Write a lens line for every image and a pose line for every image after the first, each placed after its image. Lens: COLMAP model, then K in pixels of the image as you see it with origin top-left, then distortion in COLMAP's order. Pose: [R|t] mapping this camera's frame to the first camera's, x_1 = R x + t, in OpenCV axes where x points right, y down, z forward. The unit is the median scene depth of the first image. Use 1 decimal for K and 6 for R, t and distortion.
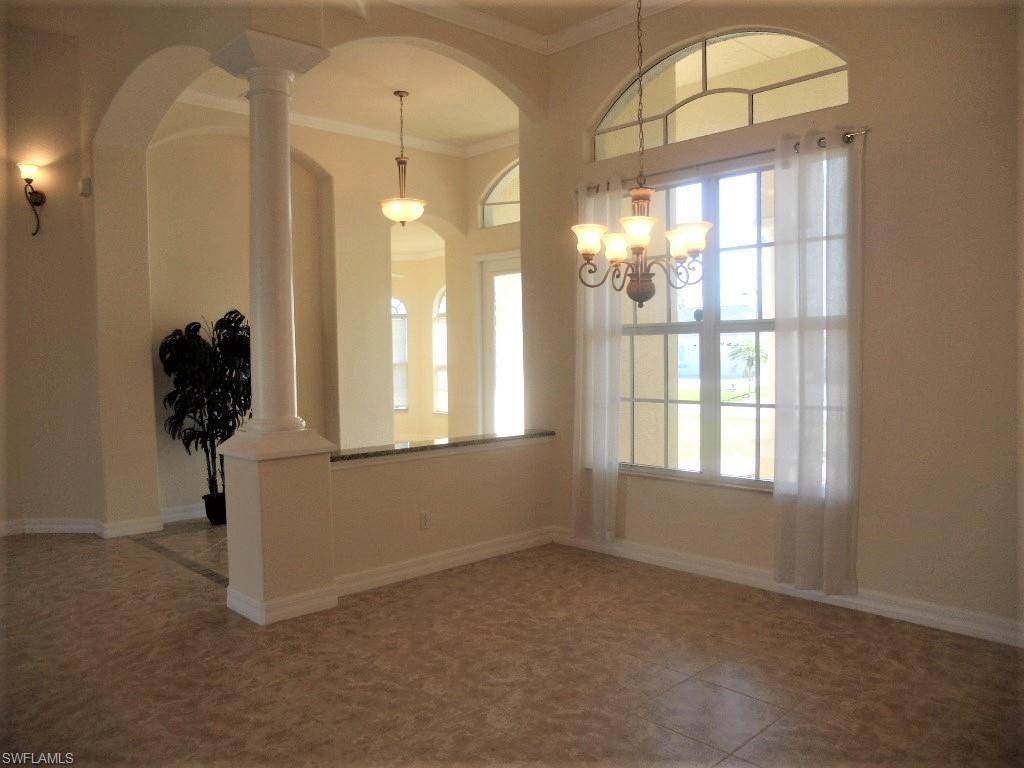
lens RADIAL K [[760.0, 0, 513.8], [0, 760.0, 390.0], [0, 0, 1]] dist [-0.110258, 0.086162]
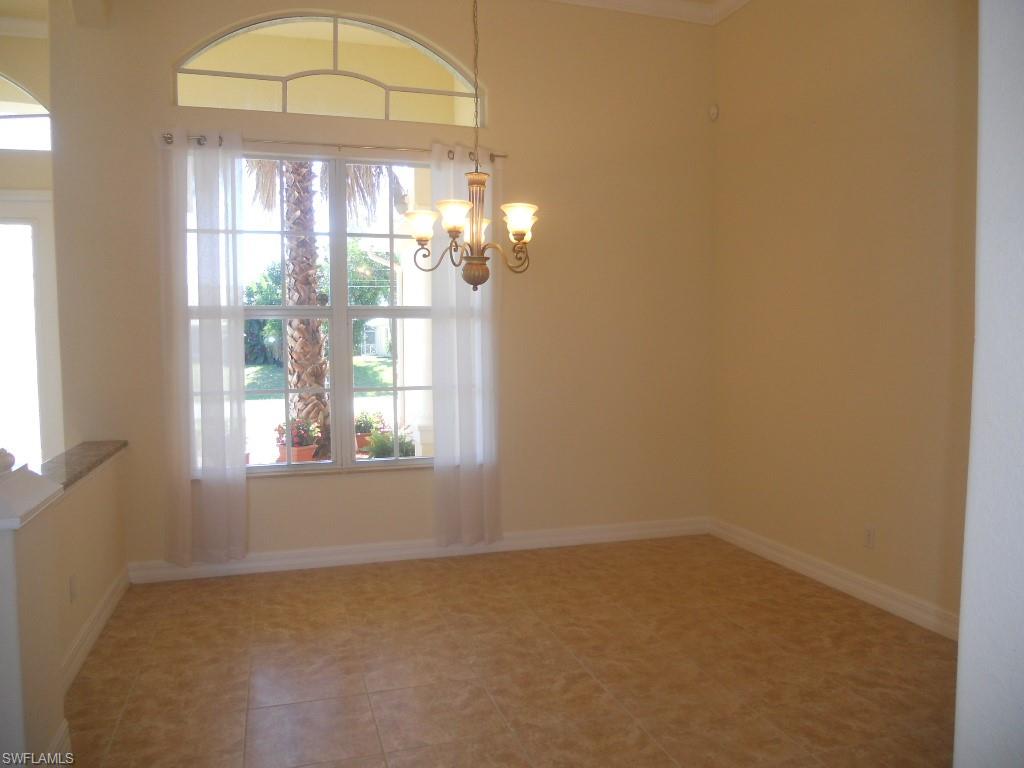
lens RADIAL K [[760.0, 0, 513.8], [0, 760.0, 390.0], [0, 0, 1]] dist [-0.110258, 0.086162]
pose [[0.434232, -0.049646, 0.899432, -0.568672], [0.044446, 0.998445, 0.033653, -0.006175], [-0.899704, 0.025363, 0.435764, 0.399051]]
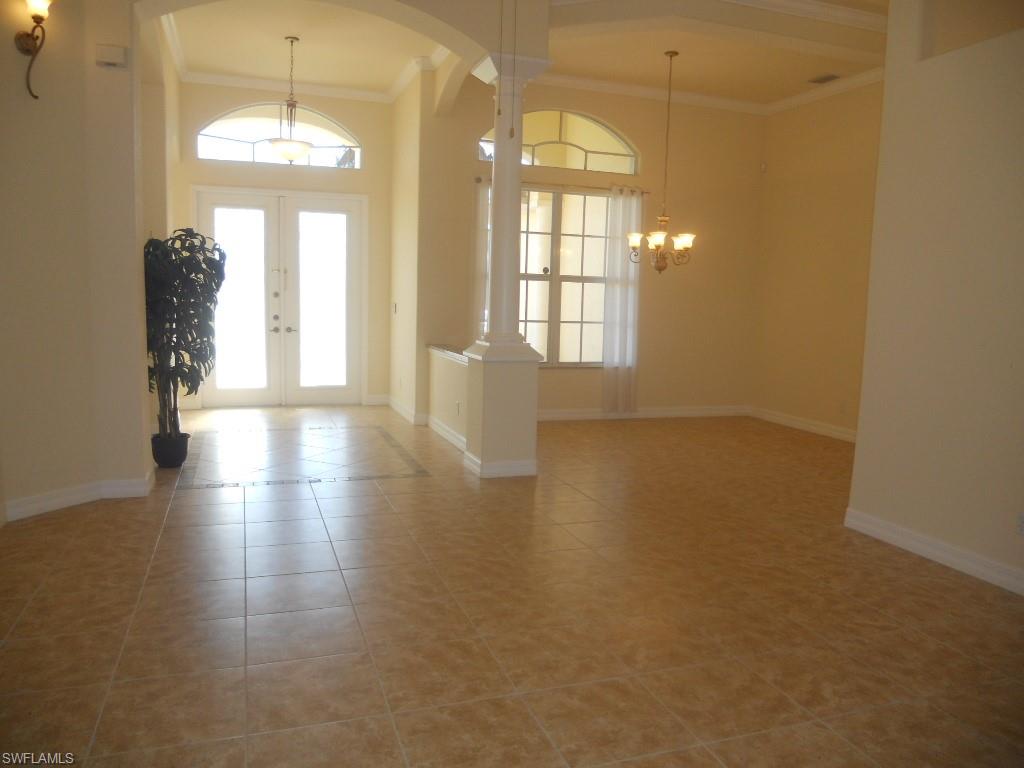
lens RADIAL K [[760.0, 0, 513.8], [0, 760.0, 390.0], [0, 0, 1]] dist [-0.110258, 0.086162]
pose [[0.436703, -0.083836, 0.895691, -1.476411], [0.010788, 0.996065, 0.087971, 0.019986], [-0.899541, -0.028755, 0.435889, 0.339198]]
